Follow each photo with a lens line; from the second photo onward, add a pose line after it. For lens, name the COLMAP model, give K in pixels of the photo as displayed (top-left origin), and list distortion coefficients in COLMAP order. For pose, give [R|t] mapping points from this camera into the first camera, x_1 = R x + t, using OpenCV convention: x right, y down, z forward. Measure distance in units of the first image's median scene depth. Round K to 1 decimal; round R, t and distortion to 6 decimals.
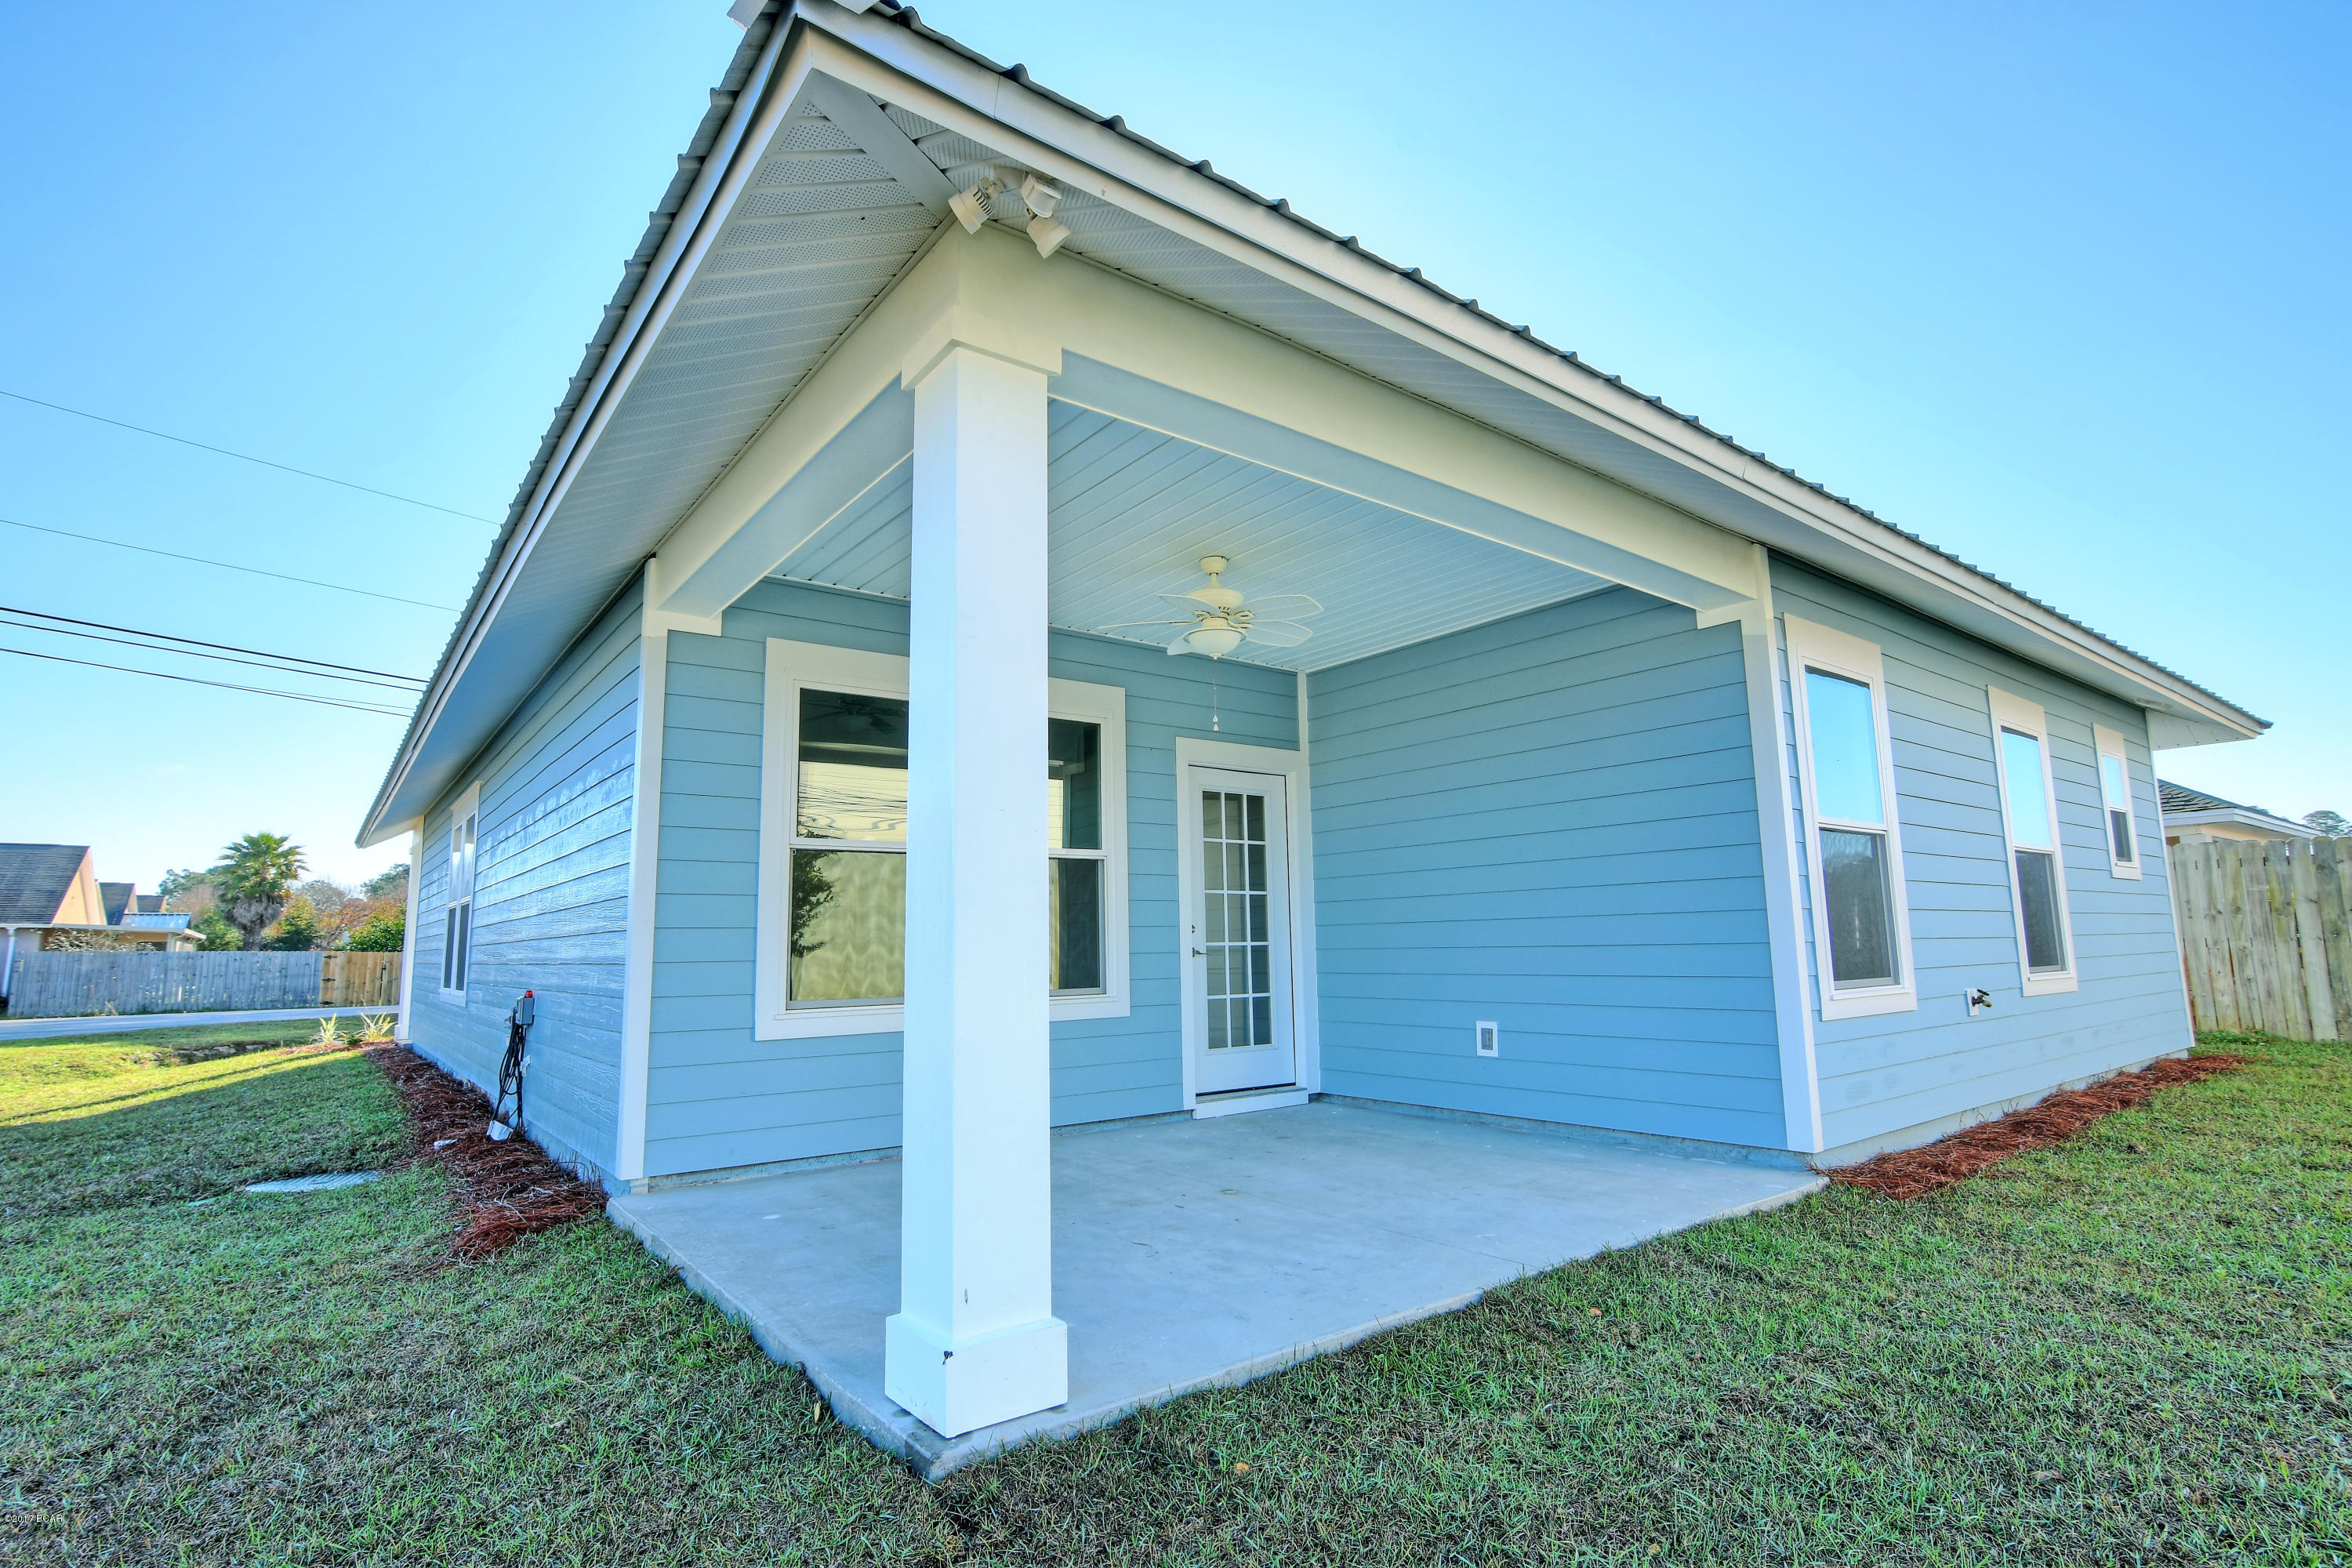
lens RADIAL K [[1149.9, 0, 1176.0], [0, 1149.9, 784.0], [0, 0, 1]] dist [-0.028890, 0.011213]
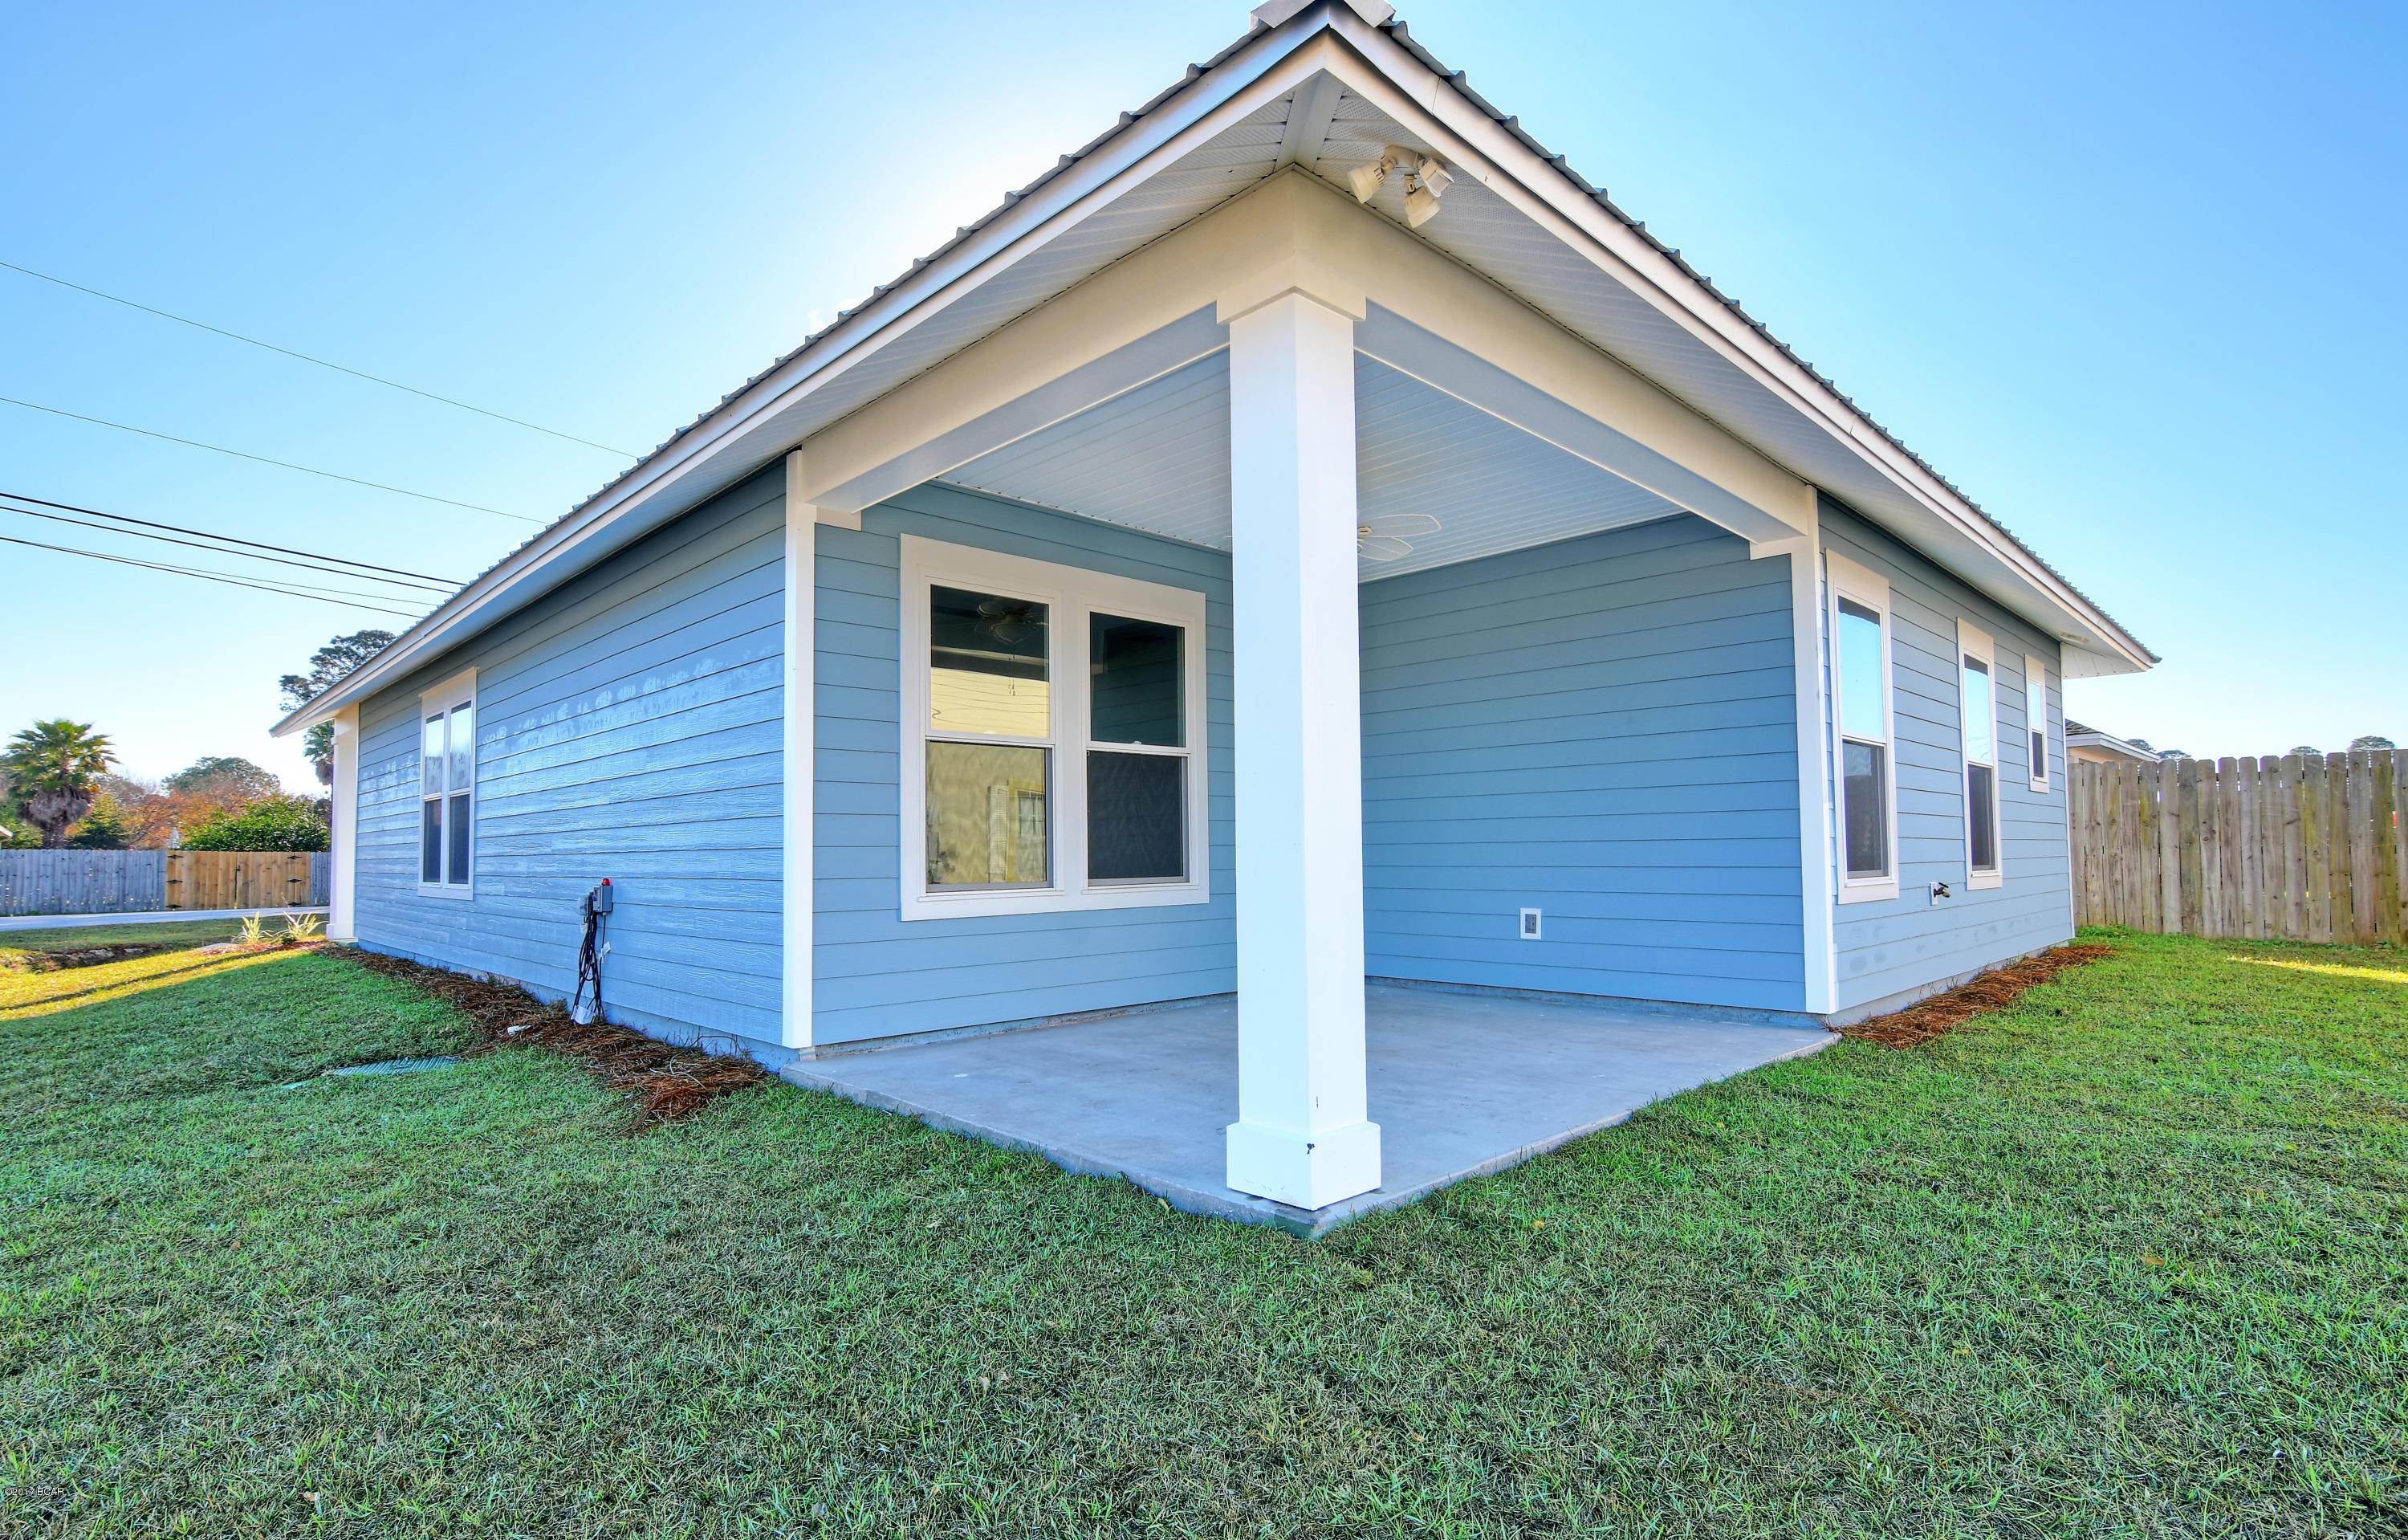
lens RADIAL K [[1174.1, 0, 1207.2], [0, 1174.1, 809.7], [0, 0, 1]] dist [-0.026335, 0.008990]
pose [[0.992764, 0.011601, 0.119519, -0.187818], [-0.023813, 0.994575, 0.101256, 0.004255], [-0.117696, -0.103369, 0.987655, -0.082242]]
